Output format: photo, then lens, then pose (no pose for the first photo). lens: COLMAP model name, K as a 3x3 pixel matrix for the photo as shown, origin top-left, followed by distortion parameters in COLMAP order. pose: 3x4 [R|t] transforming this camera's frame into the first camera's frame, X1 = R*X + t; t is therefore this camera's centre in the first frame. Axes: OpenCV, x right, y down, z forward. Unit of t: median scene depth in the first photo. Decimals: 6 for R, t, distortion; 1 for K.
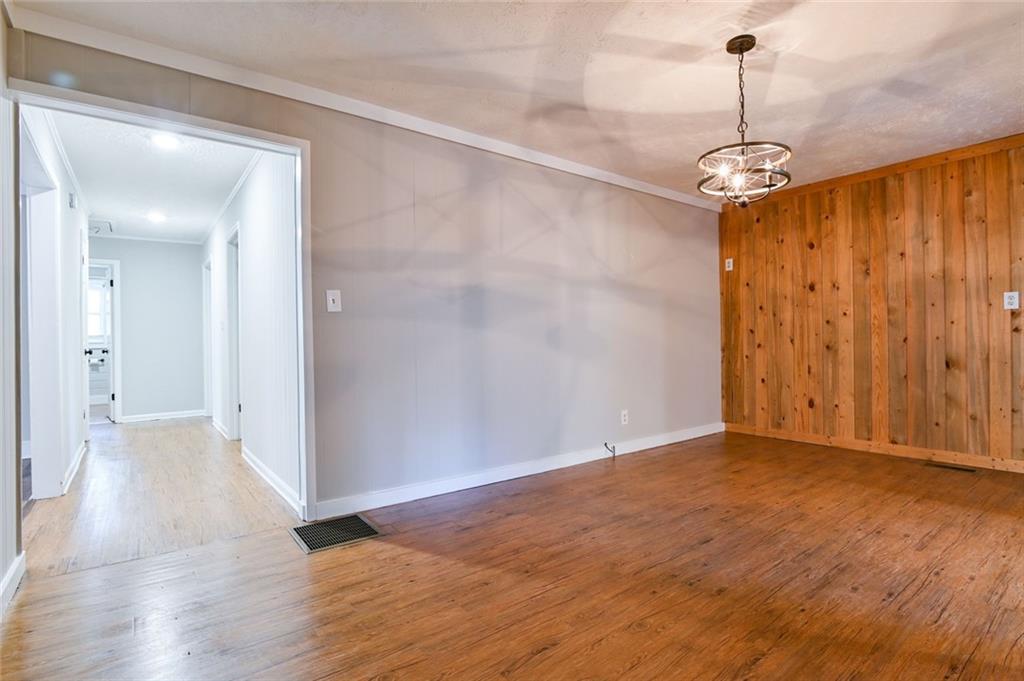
lens RADIAL K [[501.8, 0, 512.0], [0, 501.8, 340.5], [0, 0, 1]] dist [-0.018504, -0.000286]
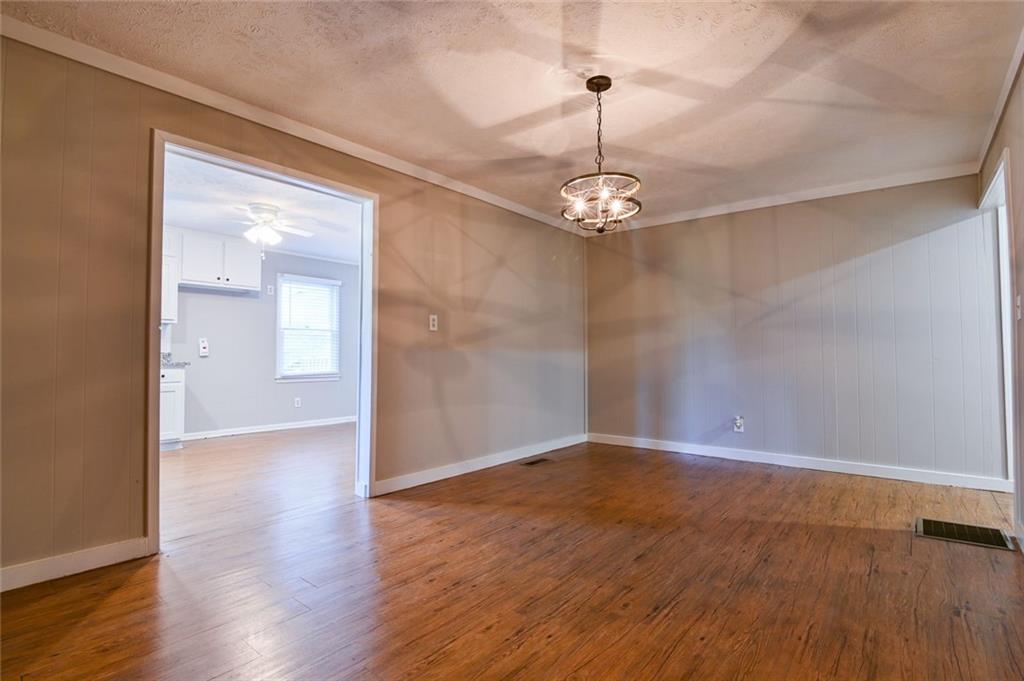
lens RADIAL K [[501.8, 0, 512.0], [0, 501.8, 340.5], [0, 0, 1]] dist [-0.018504, -0.000286]
pose [[-0.970821, 0.004948, -0.239754, 0.901492], [0.011674, 0.999577, -0.026643, -0.007113], [0.239521, -0.028665, -0.970468, 1.978514]]
